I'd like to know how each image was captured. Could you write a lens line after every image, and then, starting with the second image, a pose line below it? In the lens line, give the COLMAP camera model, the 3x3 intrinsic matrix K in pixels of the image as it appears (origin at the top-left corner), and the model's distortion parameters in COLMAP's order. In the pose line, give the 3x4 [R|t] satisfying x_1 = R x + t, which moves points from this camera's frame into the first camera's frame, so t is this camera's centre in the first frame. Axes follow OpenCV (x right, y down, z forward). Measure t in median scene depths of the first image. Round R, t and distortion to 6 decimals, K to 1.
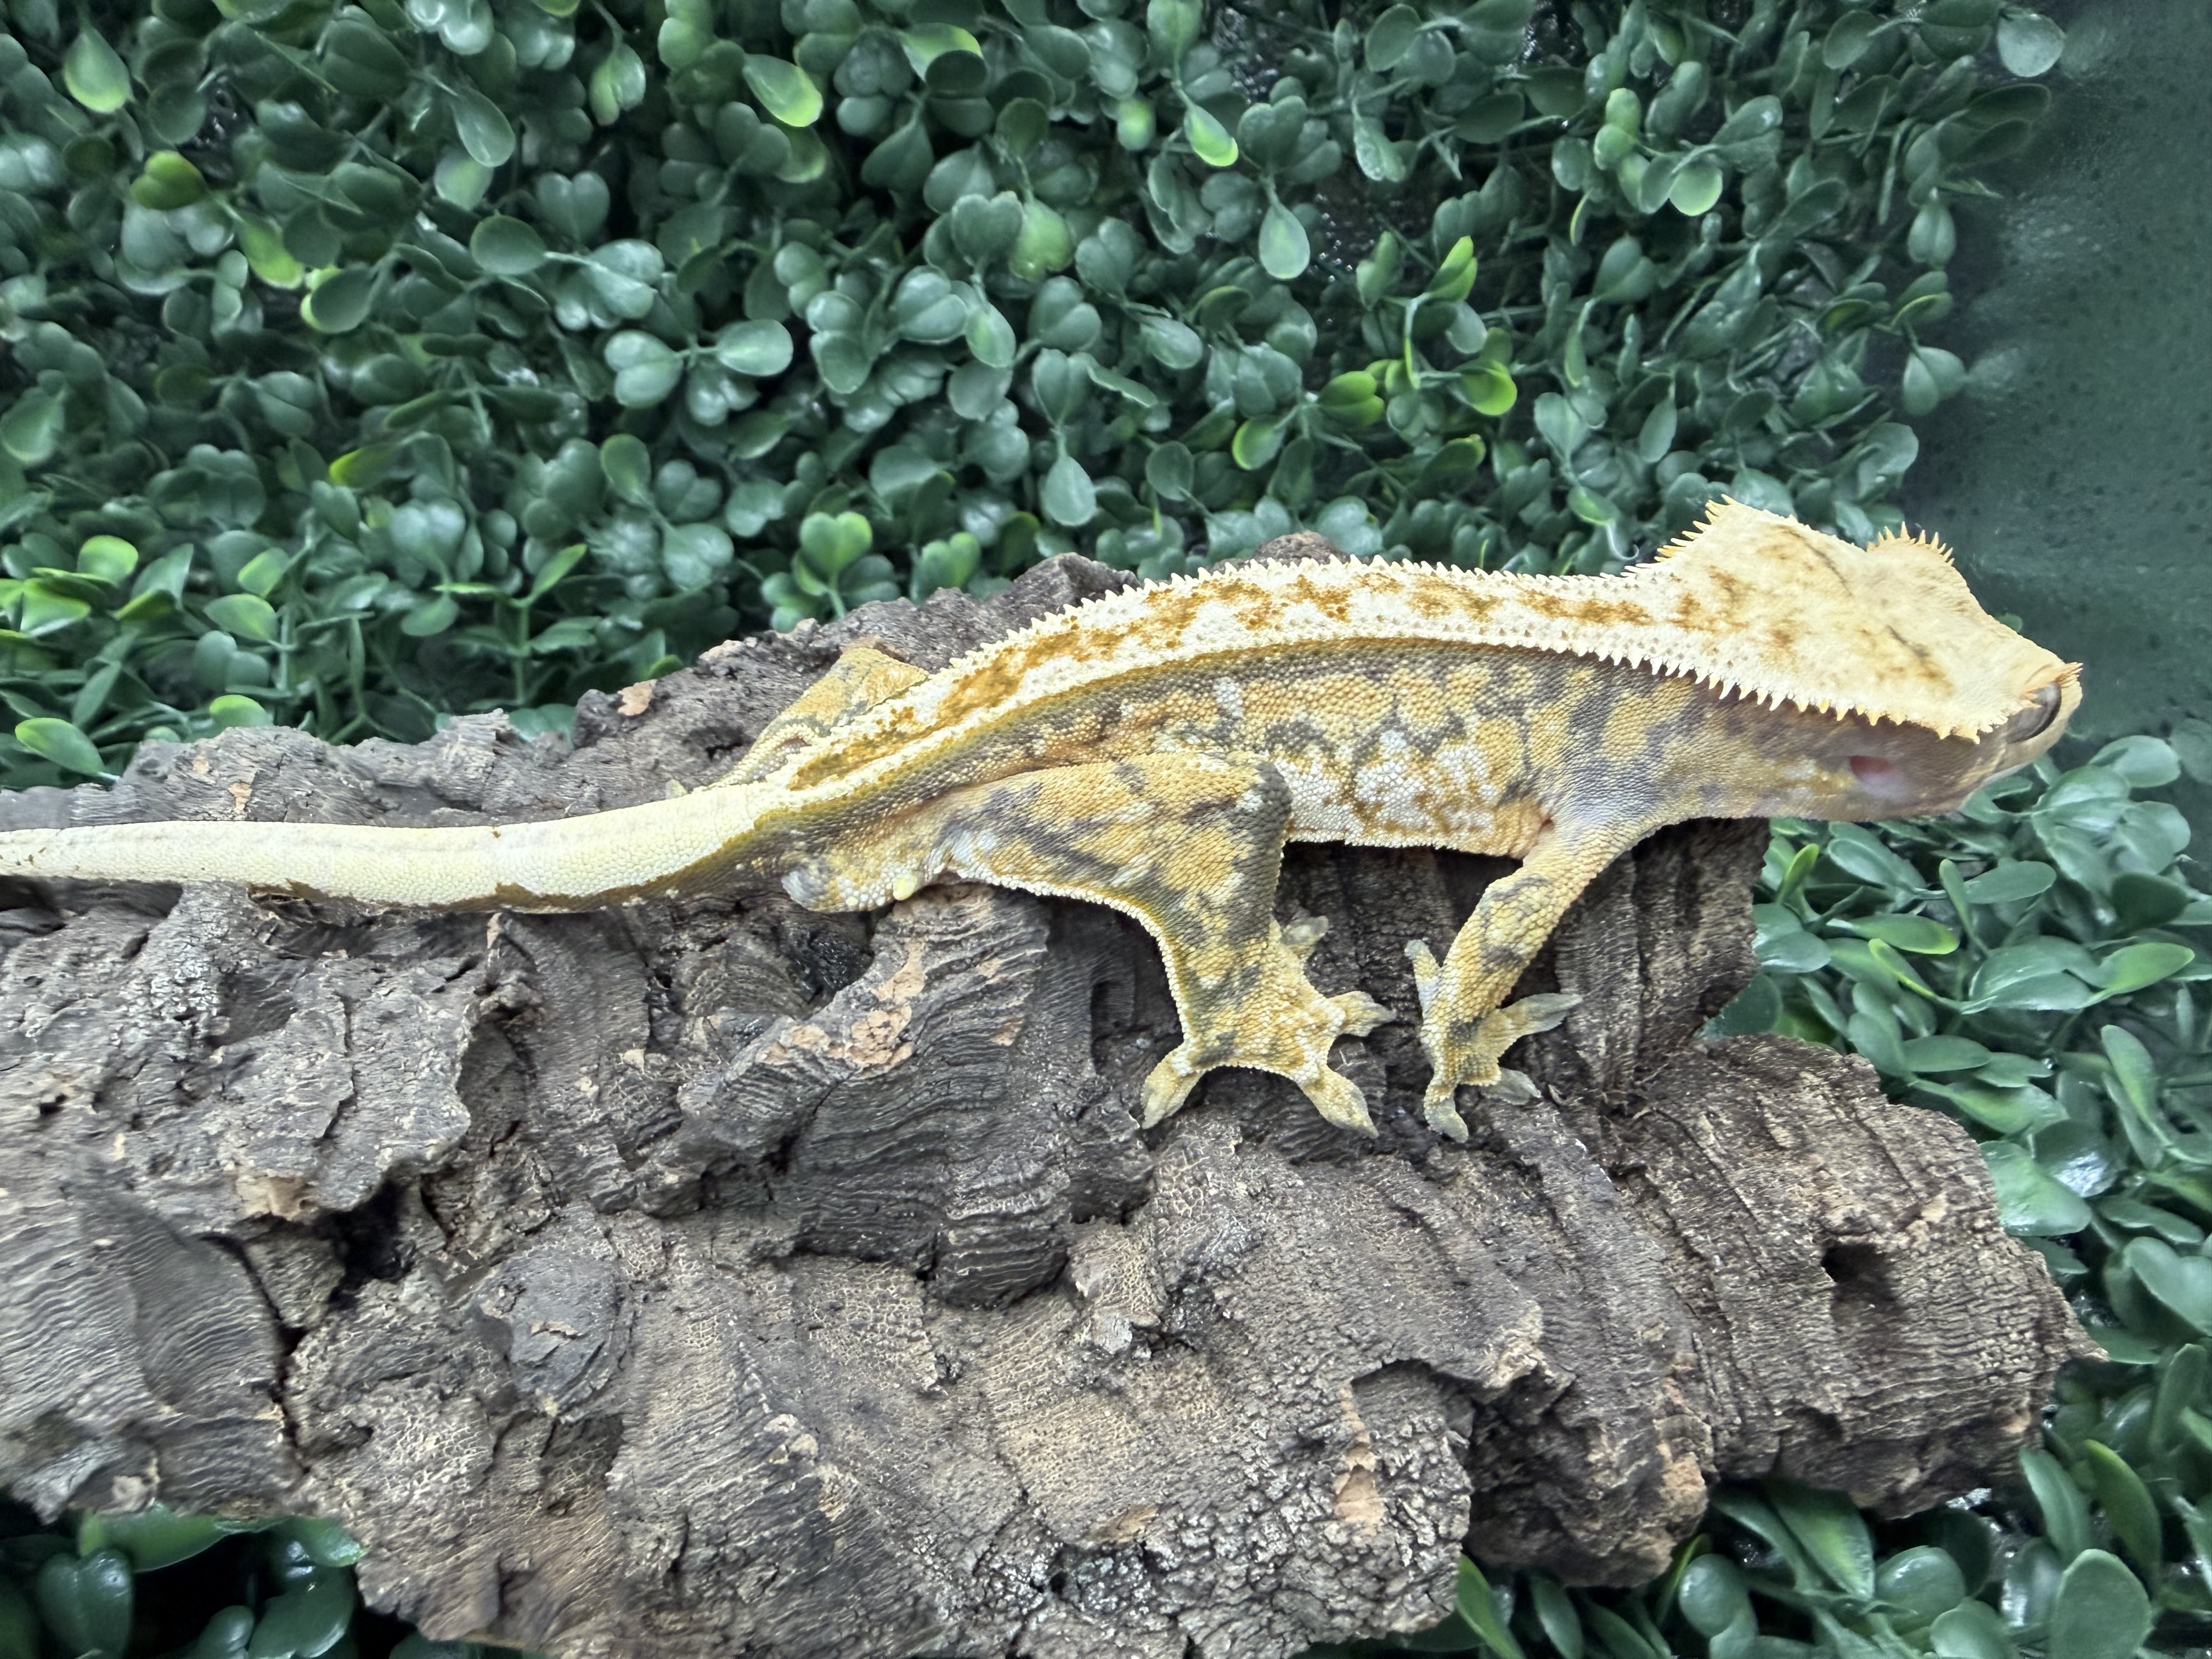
lens RADIAL K [[1618.9, 0, 995.5], [0, 1618.9, 824.4], [0, 0, 1]] dist [-0.010365, 0.016093]
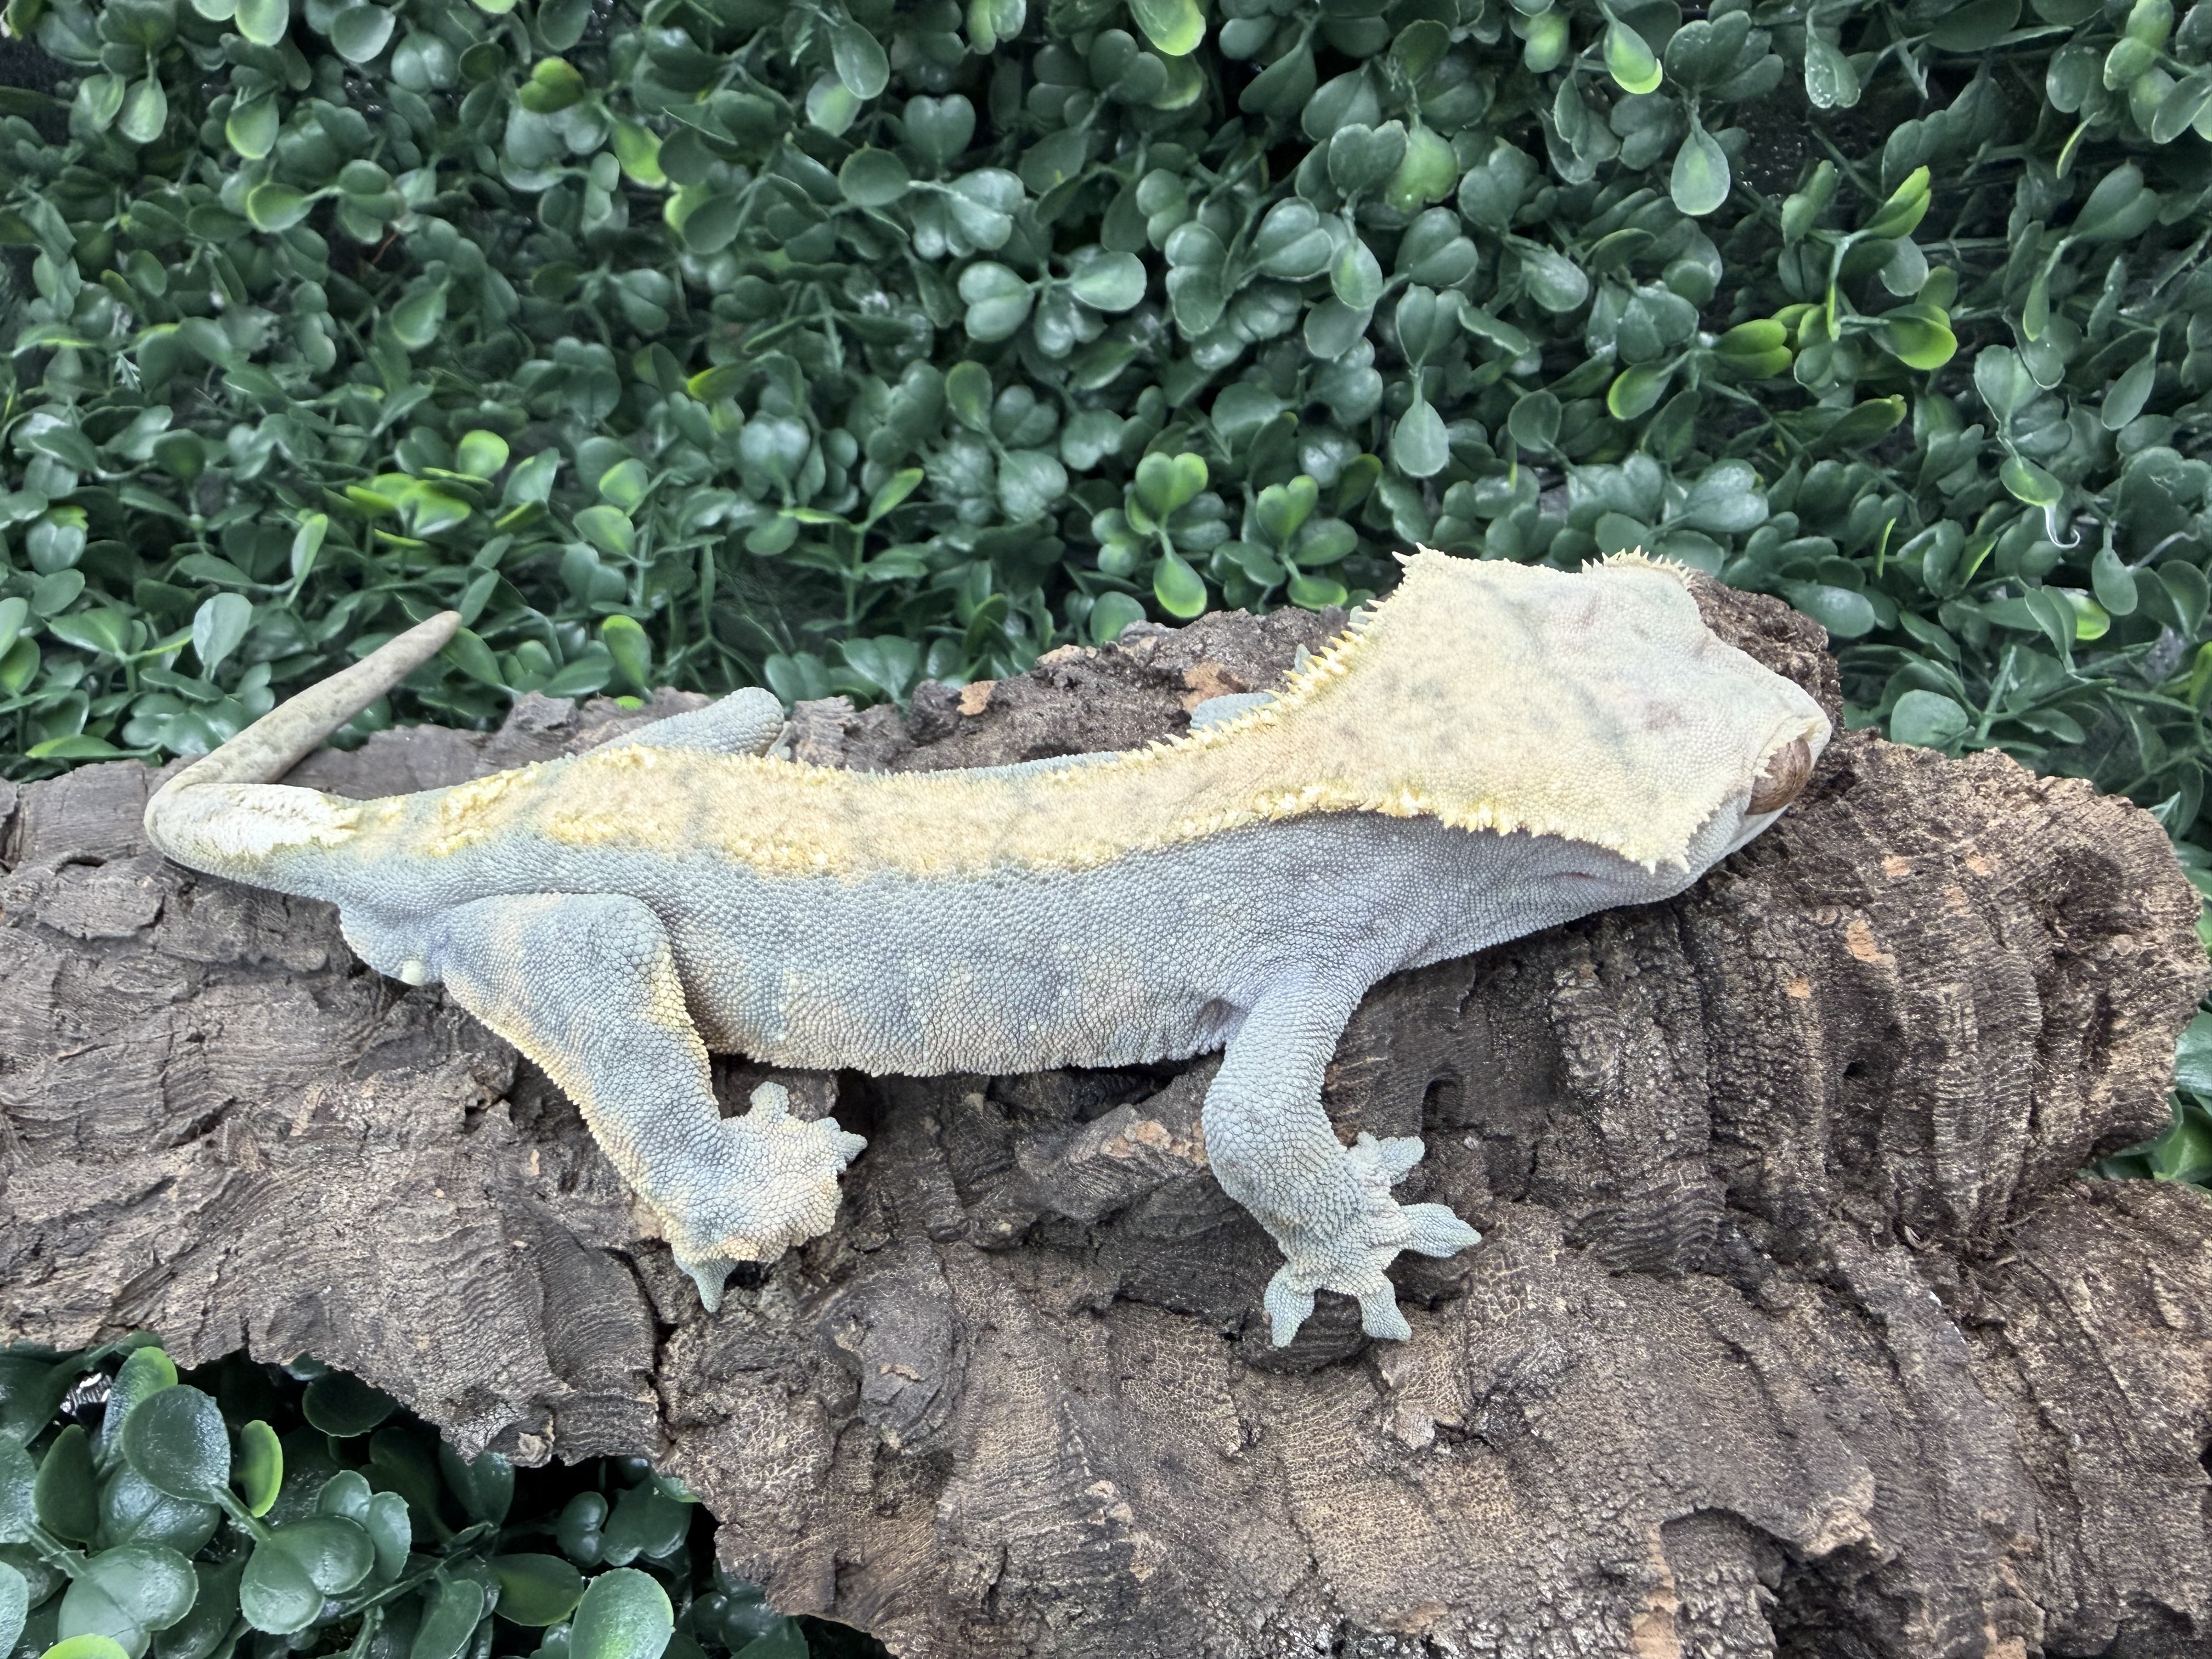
lens RADIAL K [[1618.9, 0, 913.0], [0, 1618.9, 835.4], [0, 0, 1]] dist [-0.010365, 0.016093]
pose [[0.978146, 0.090607, -0.187136, -0.084862], [-0.065358, 0.988419, 0.136951, -0.184178], [0.197378, -0.121727, 0.972741, -0.020291]]
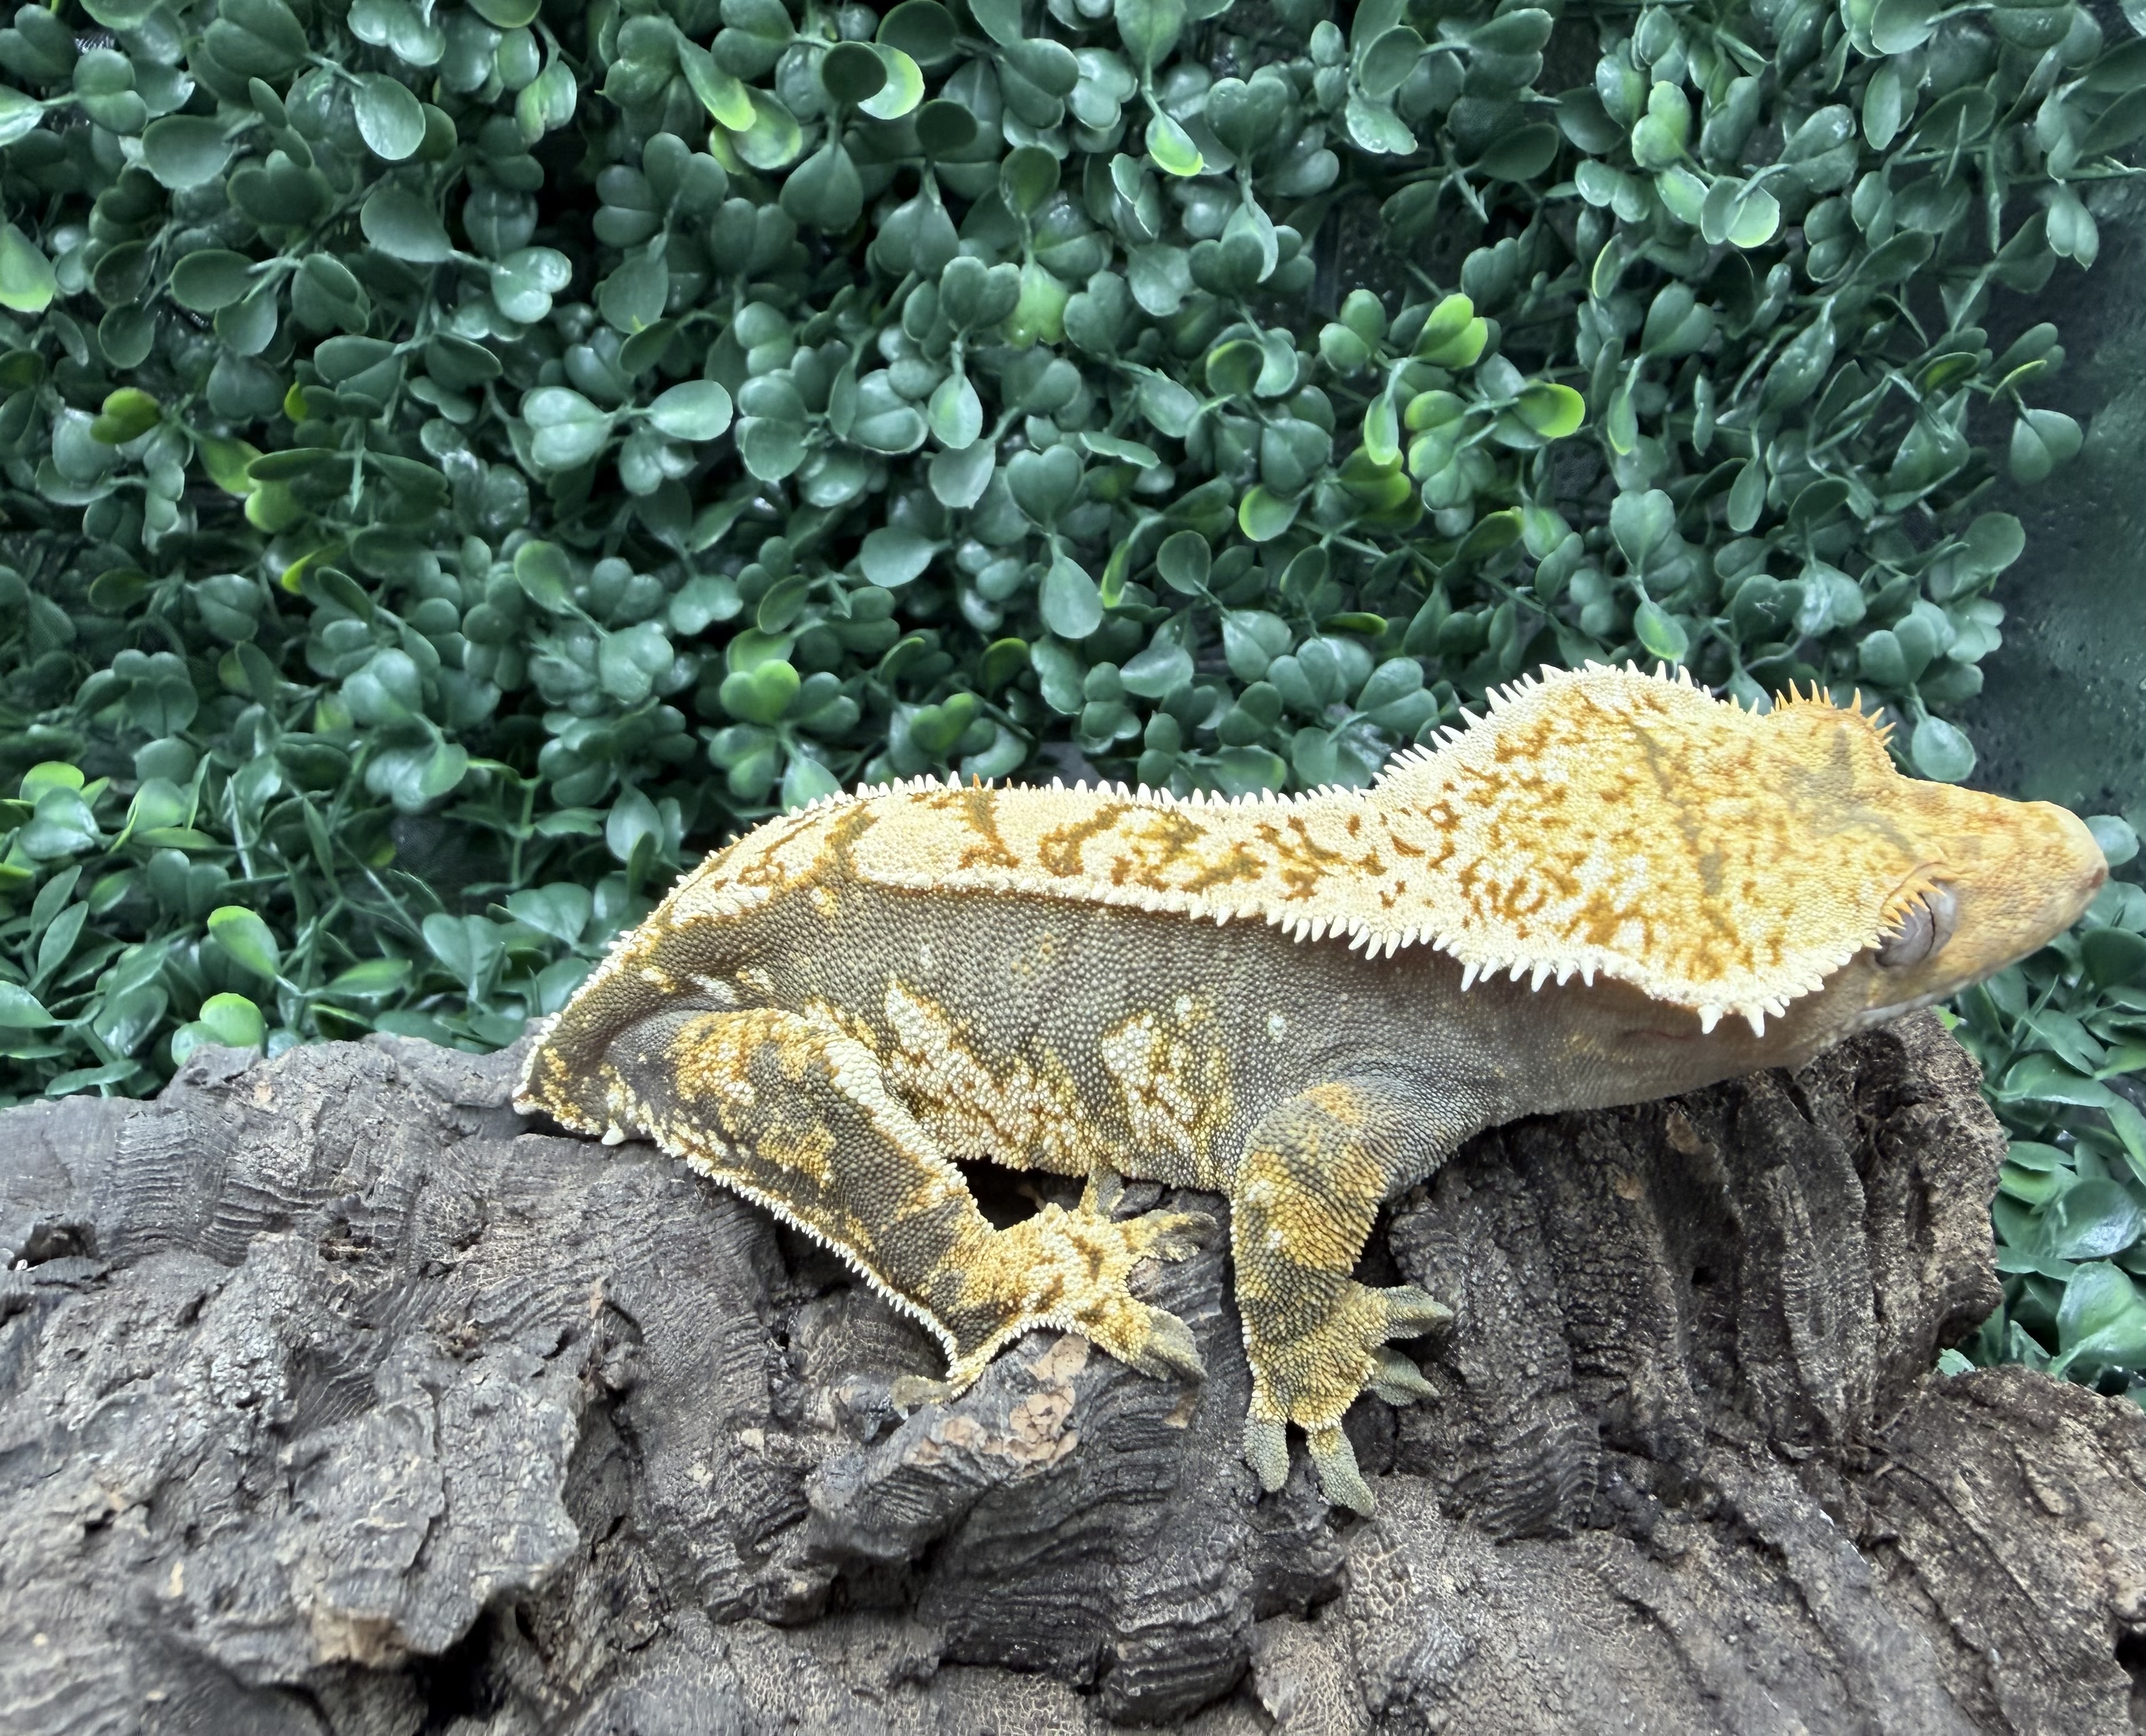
lens RADIAL K [[1697.4, 0, 1029.5], [0, 1697.4, 865.2], [0, 0, 1]] dist [-0.018847, 0.023016]
pose [[0.999856, -0.016054, -0.005444, -0.066765], [0.015481, 0.995584, -0.092588, -0.084754], [0.006906, 0.092490, 0.995690, 0.056328]]
